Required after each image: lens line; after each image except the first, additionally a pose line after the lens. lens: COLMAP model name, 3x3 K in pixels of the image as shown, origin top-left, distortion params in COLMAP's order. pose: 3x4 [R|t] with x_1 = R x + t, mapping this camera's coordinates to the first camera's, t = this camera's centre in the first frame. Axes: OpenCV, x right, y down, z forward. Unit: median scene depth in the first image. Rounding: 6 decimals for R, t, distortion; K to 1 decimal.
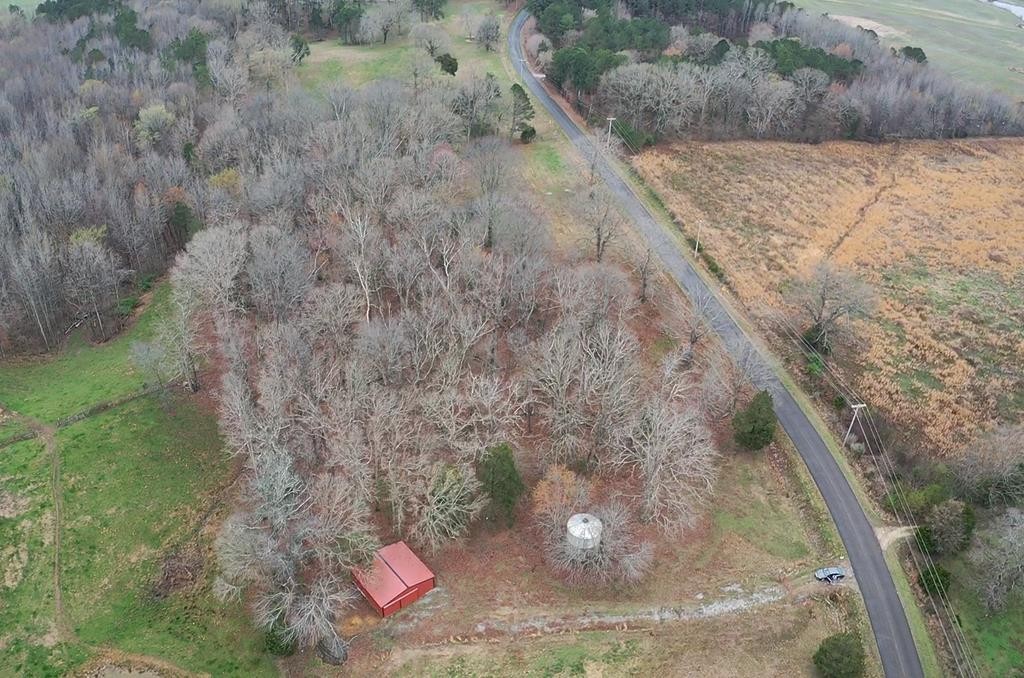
lens RADIAL K [[811.0, 0, 512.0], [0, 811.0, 339.0], [0, 0, 1]] dist [-0.184687, 0.023656]
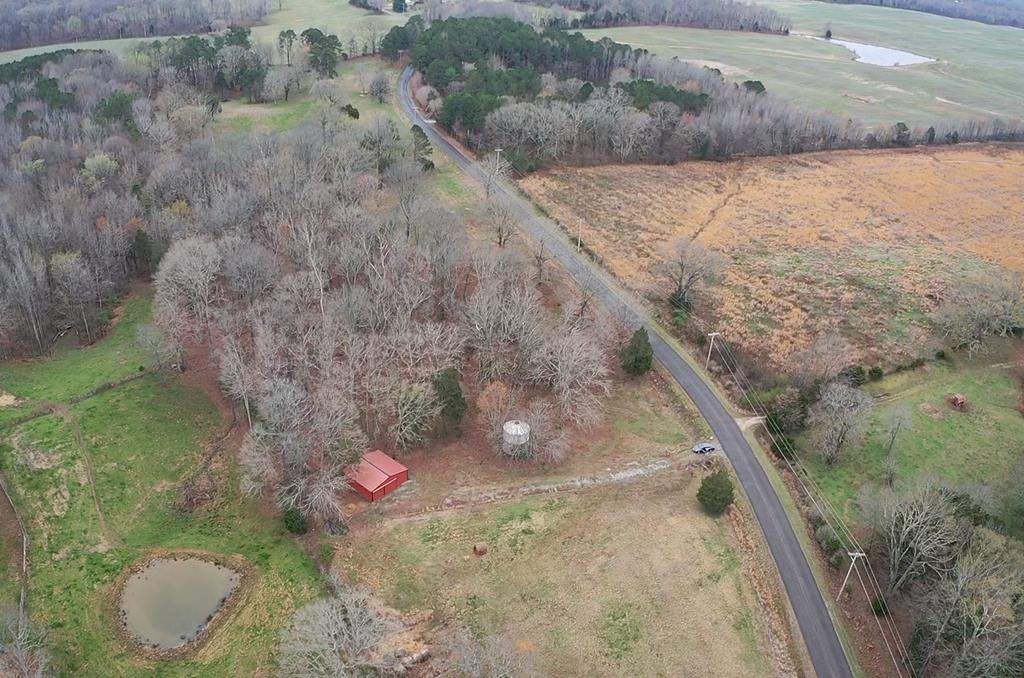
lens RADIAL K [[811.0, 0, 512.0], [0, 811.0, 339.0], [0, 0, 1]] dist [-0.184687, 0.023656]
pose [[0.987080, -0.071380, 0.143451, -0.051867], [0.081895, 0.994265, -0.068775, 0.095955], [-0.137719, 0.079634, 0.987265, -0.172556]]
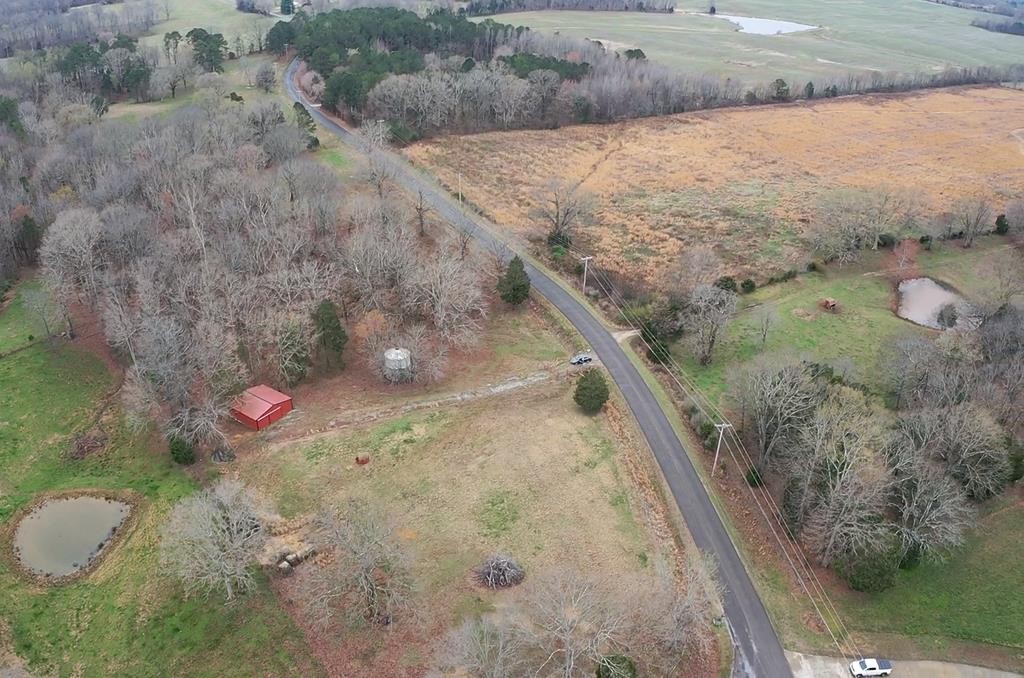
lens RADIAL K [[811.0, 0, 512.0], [0, 811.0, 339.0], [0, 0, 1]] dist [-0.184687, 0.023656]
pose [[0.959293, -0.152915, 0.237431, -0.023189], [0.172188, 0.983076, -0.062551, 0.175426], [-0.223847, 0.100887, 0.969389, -0.196359]]
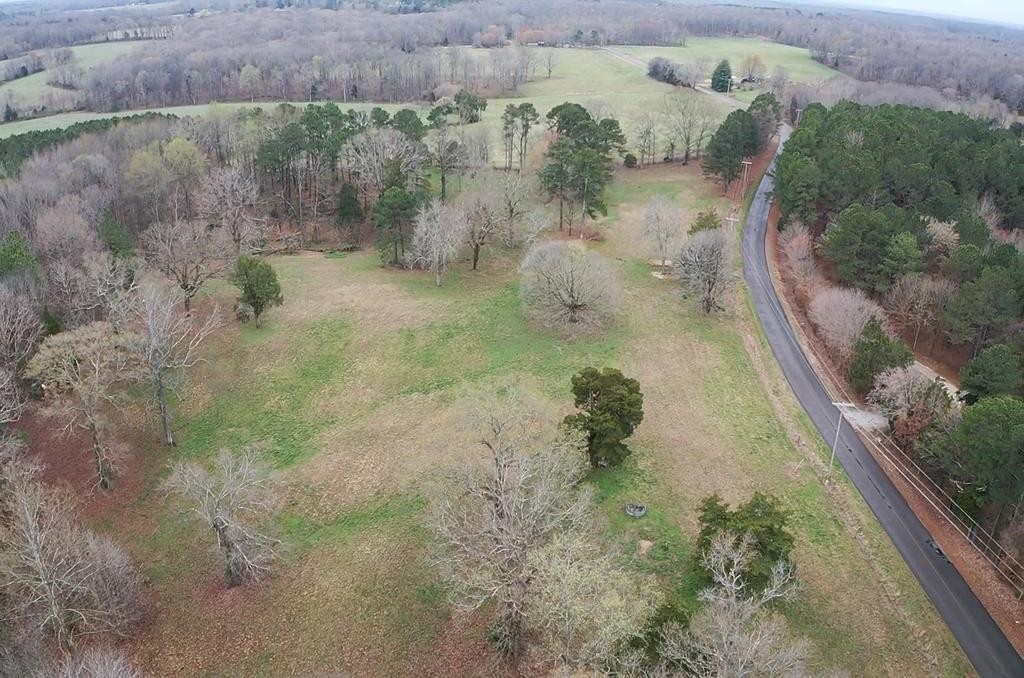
lens RADIAL K [[811.0, 0, 512.0], [0, 811.0, 339.0], [0, 0, 1]] dist [-0.184687, 0.023656]
pose [[0.981674, 0.058654, -0.181317, -0.085582], [-0.089632, 0.981756, -0.167694, -0.427169], [0.168173, 0.180872, 0.969022, 0.912010]]
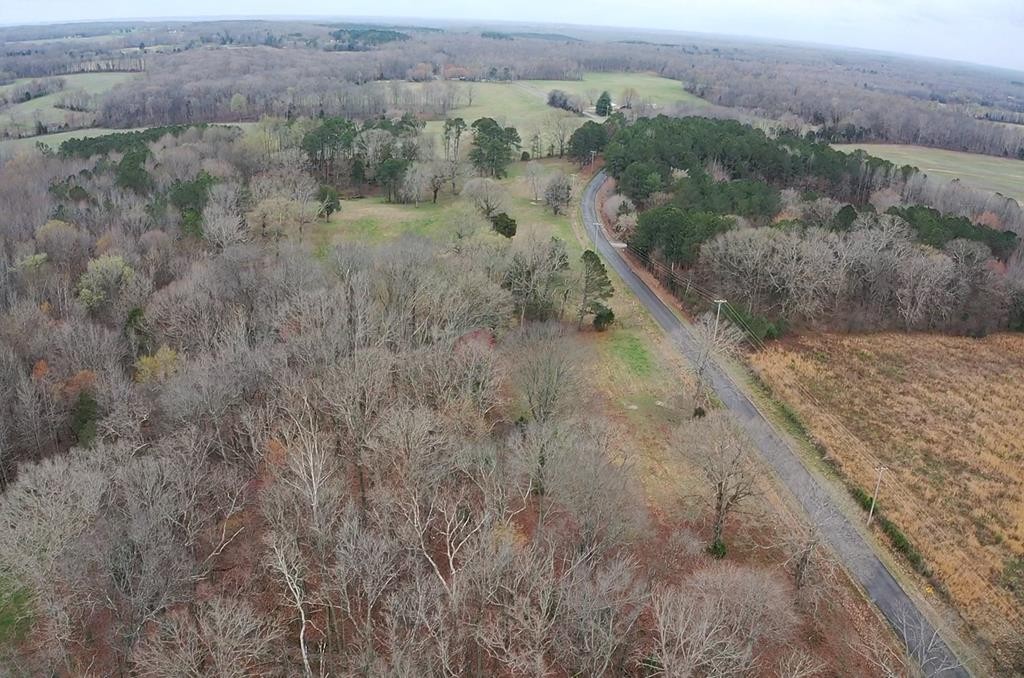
lens RADIAL K [[811.0, 0, 512.0], [0, 811.0, 339.0], [0, 0, 1]] dist [-0.184687, 0.023656]
pose [[0.995675, 0.035030, -0.086053, 0.001008], [-0.052757, 0.975561, -0.213300, -0.088579], [0.076478, 0.216918, 0.973189, 0.326202]]
